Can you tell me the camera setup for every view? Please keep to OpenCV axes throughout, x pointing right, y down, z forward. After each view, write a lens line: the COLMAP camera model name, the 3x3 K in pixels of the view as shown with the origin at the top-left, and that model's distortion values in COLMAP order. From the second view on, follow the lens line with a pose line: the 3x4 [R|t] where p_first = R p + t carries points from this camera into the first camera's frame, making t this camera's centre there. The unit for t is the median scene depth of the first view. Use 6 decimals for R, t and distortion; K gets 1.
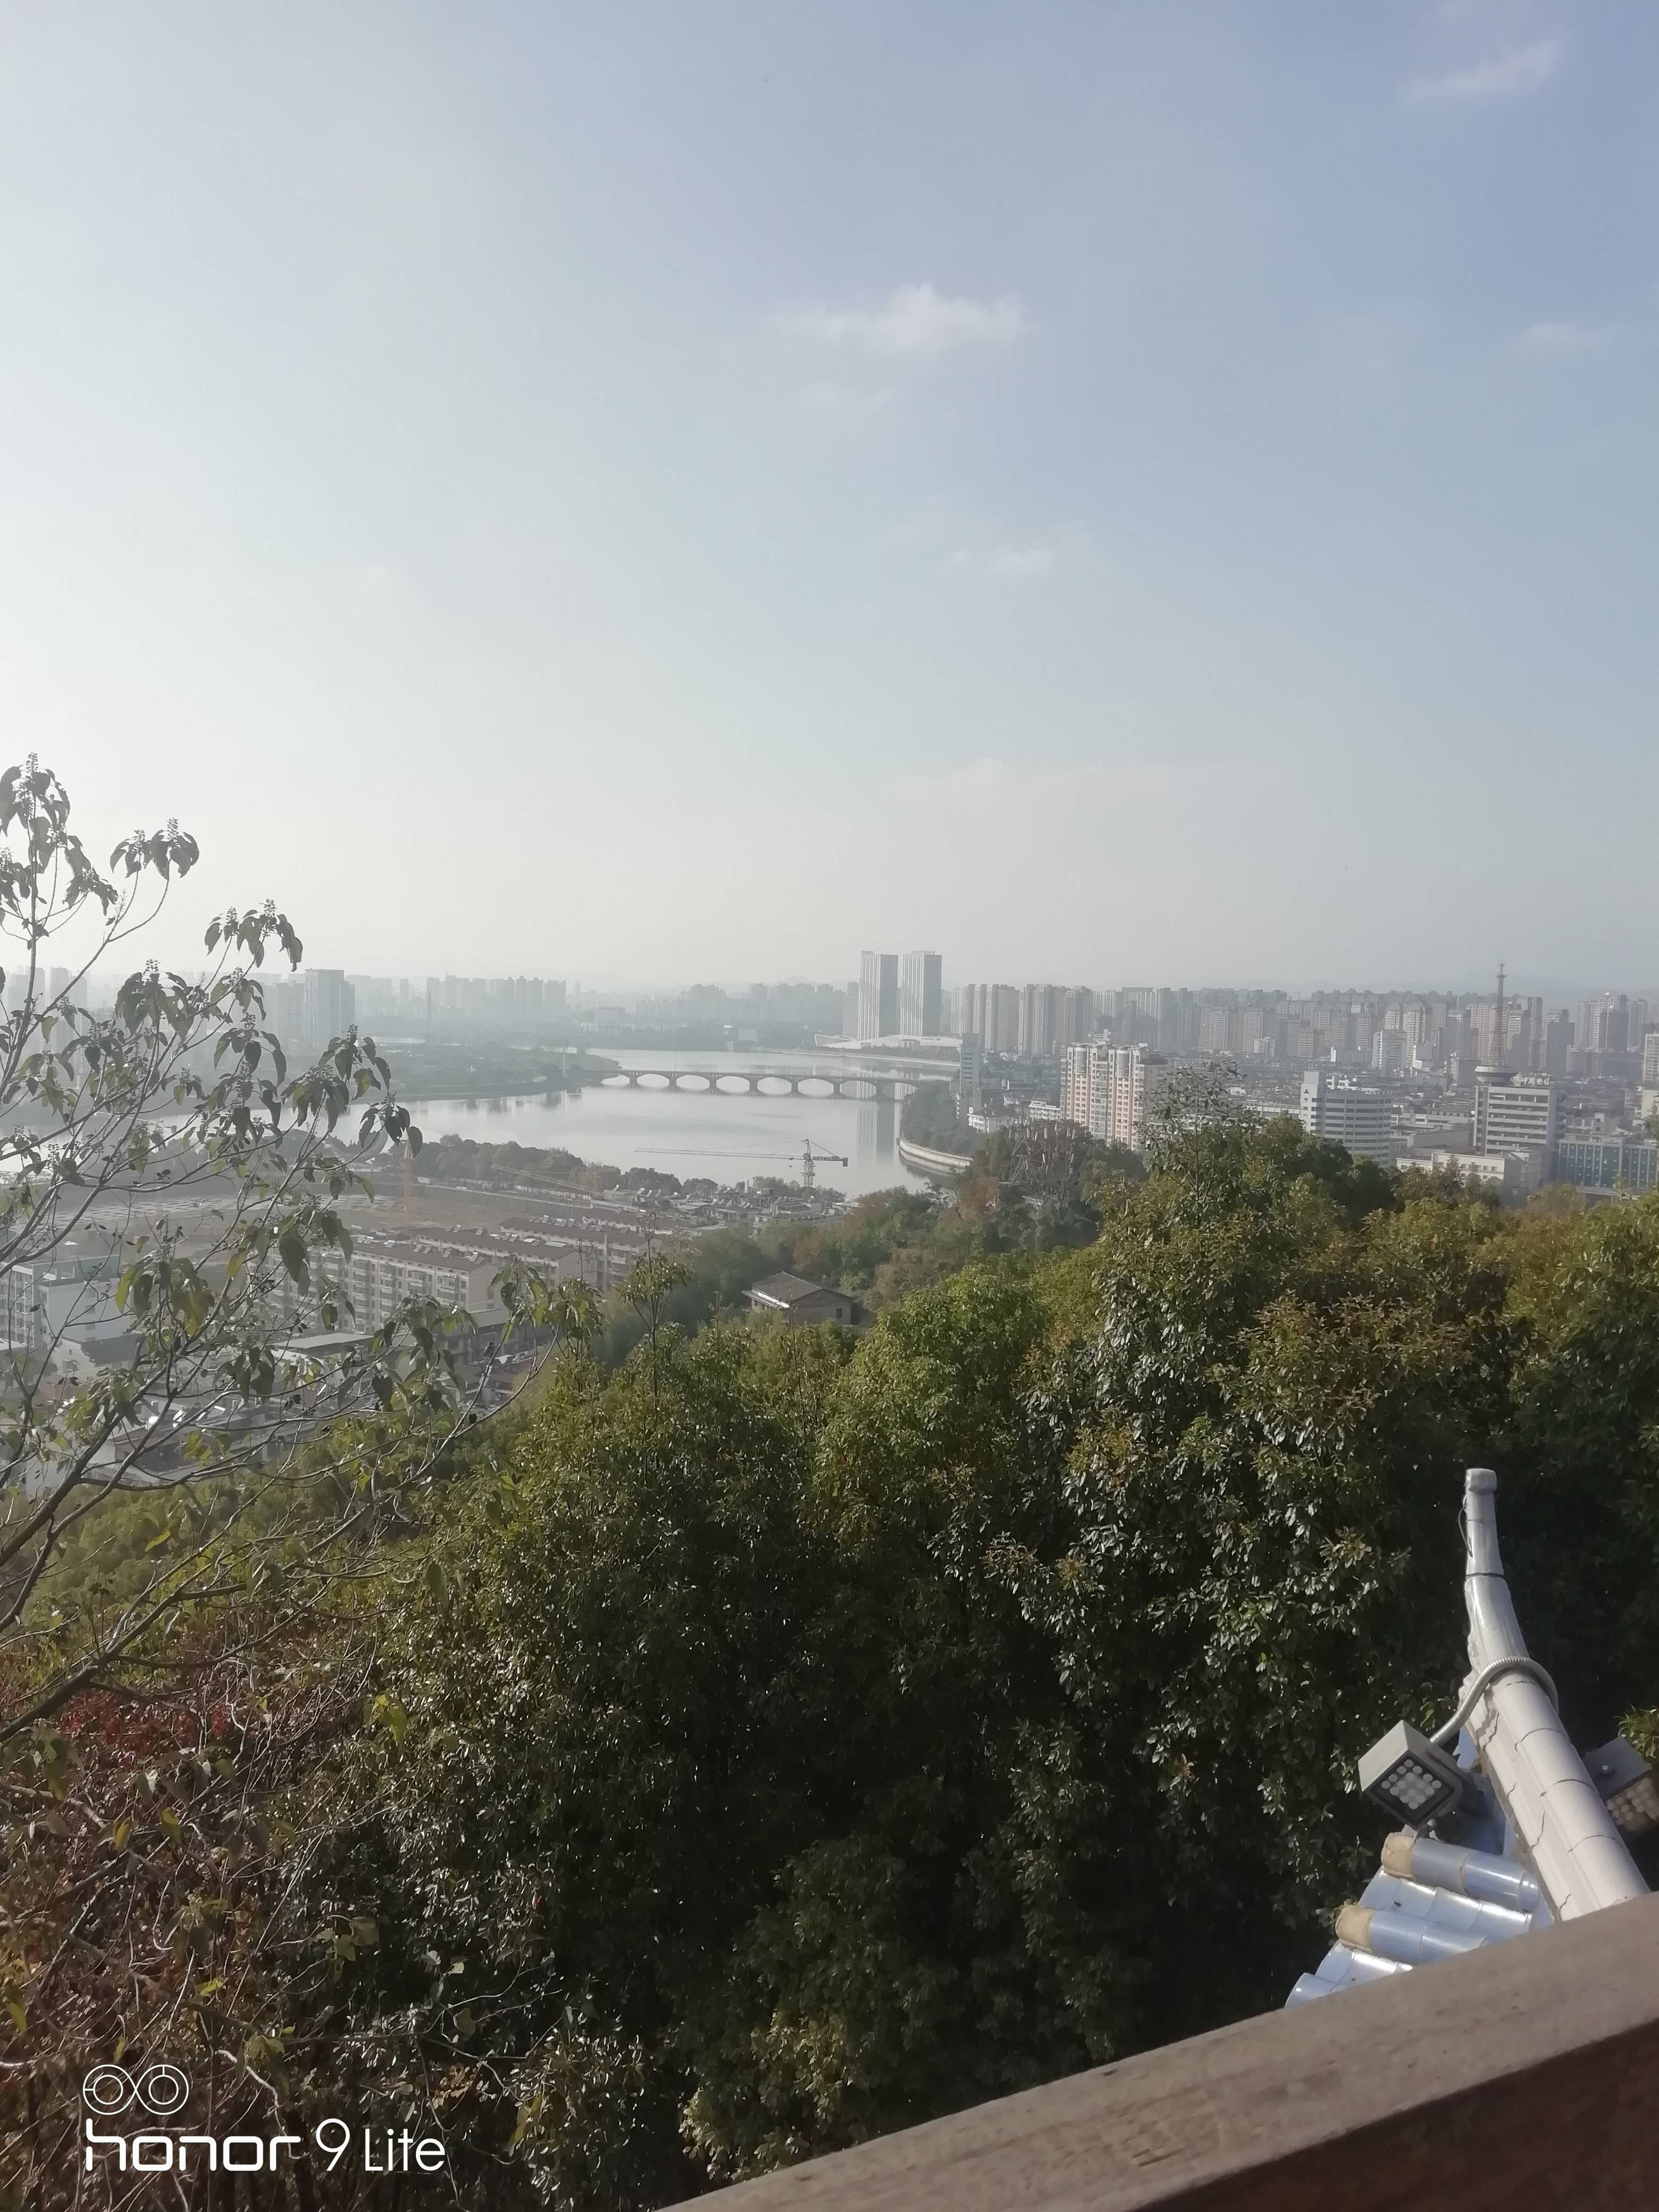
lens RADIAL K [[1648.0, 0, 818.7], [0, 1648.0, 1106.7], [0, 0, 1]] dist [0.057164, -0.073271]
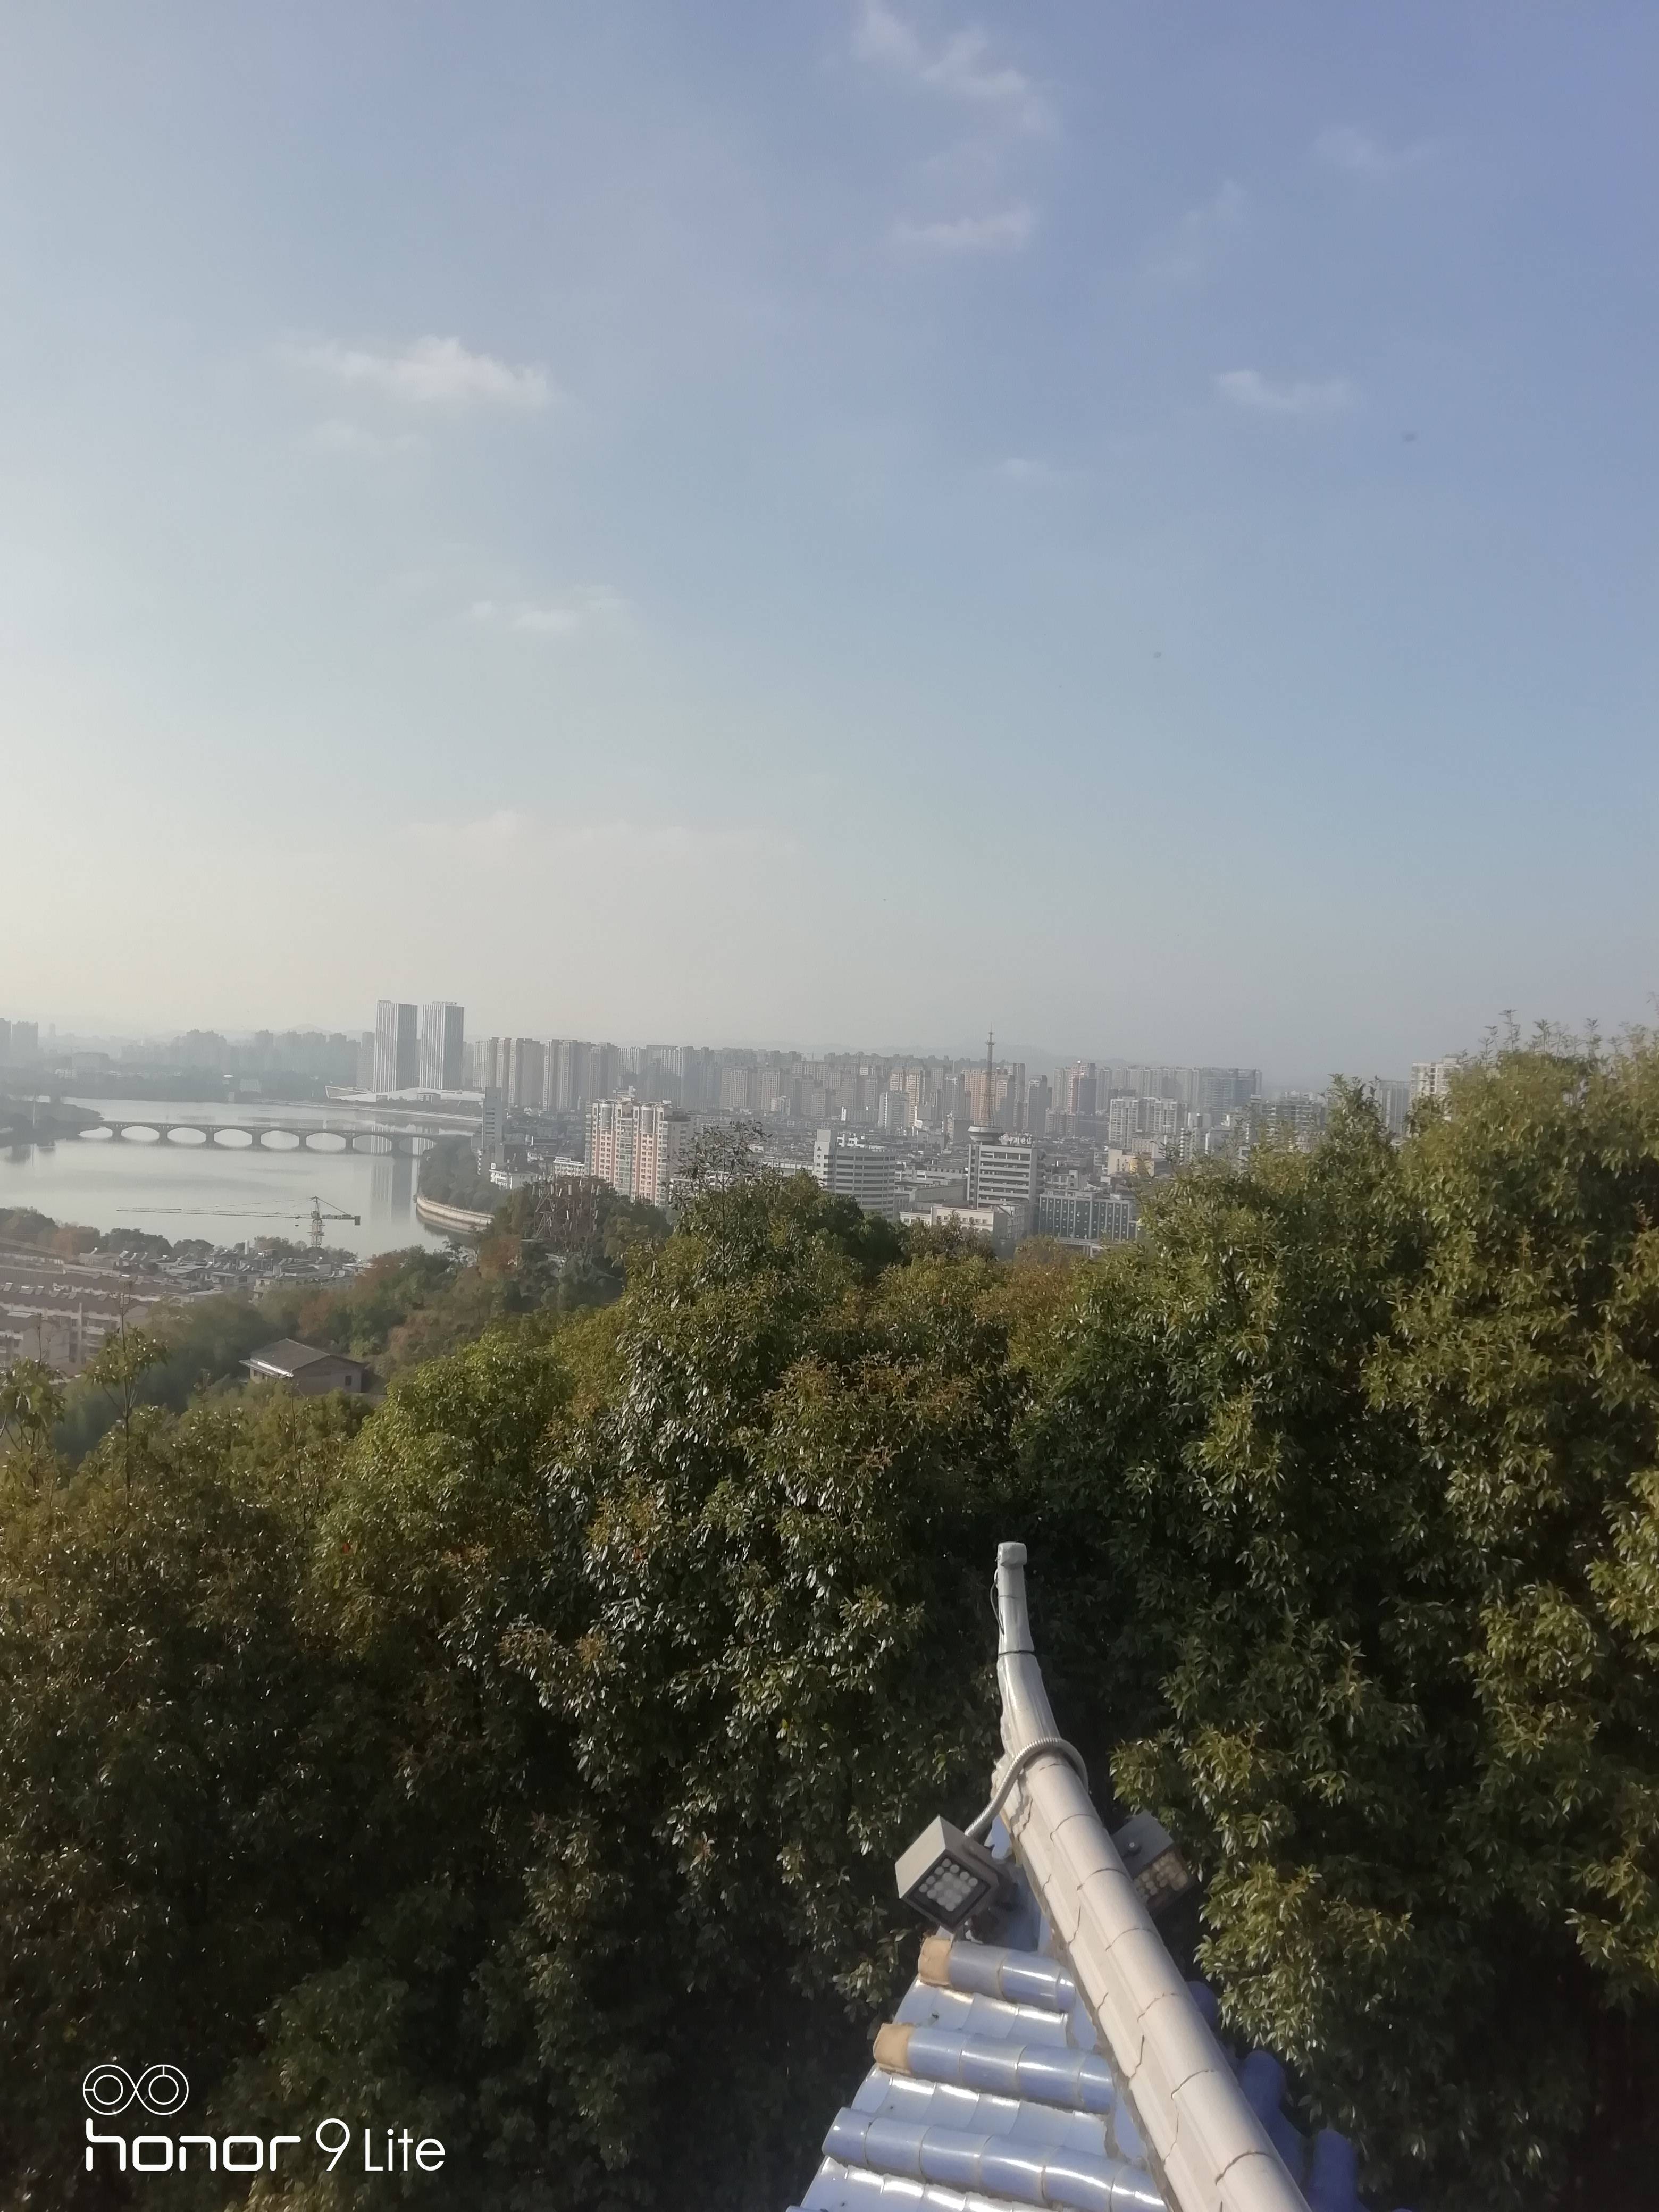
lens RADIAL K [[1648.0, 0, 818.7], [0, 1648.0, 1106.7], [0, 0, 1]] dist [0.057164, -0.073271]
pose [[0.959109, 0.012691, 0.282751, 0.002694], [-0.003167, 0.999413, -0.034115, -0.002292], [-0.283018, 0.031825, 0.958586, 0.029012]]
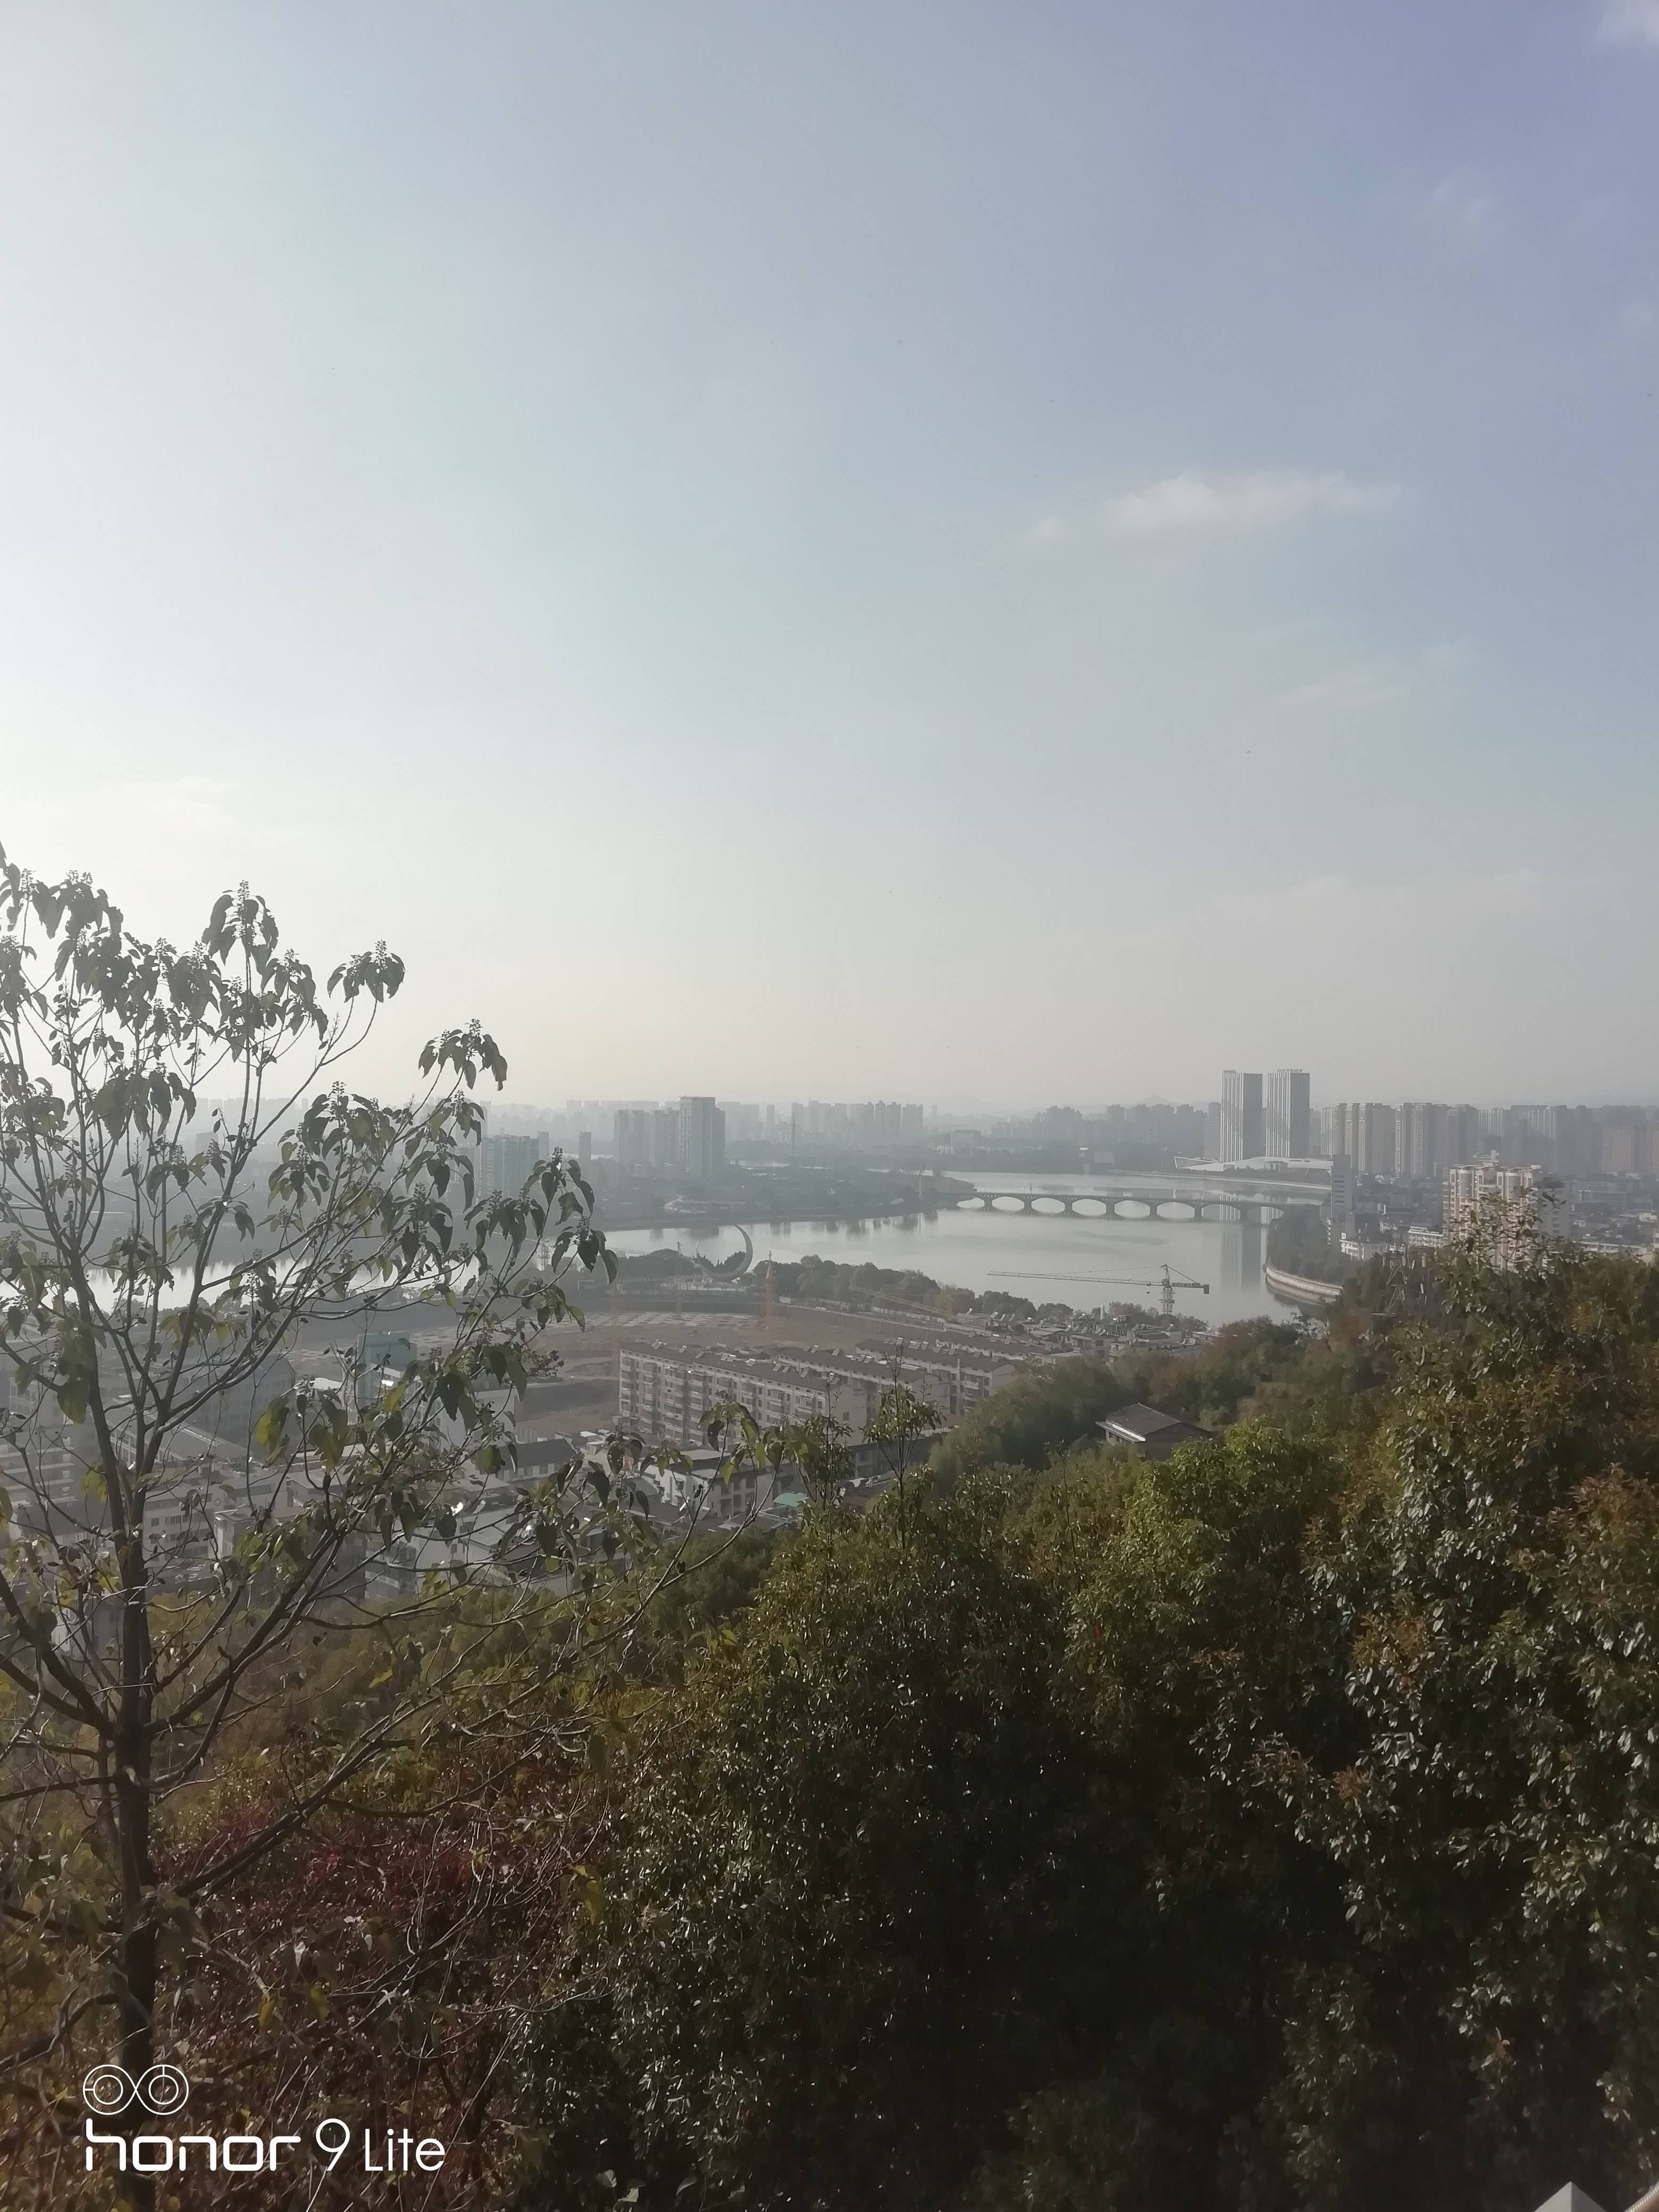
lens RADIAL K [[1638.0, 0, 838.1], [0, 1638.0, 1100.9], [0, 0, 1]] dist [0.032139, -0.031112]
pose [[0.977314, -0.010755, -0.211524, 0.068940], [-0.005788, 0.996981, -0.077436, -0.002892], [0.211718, 0.076904, 0.974300, 0.084852]]
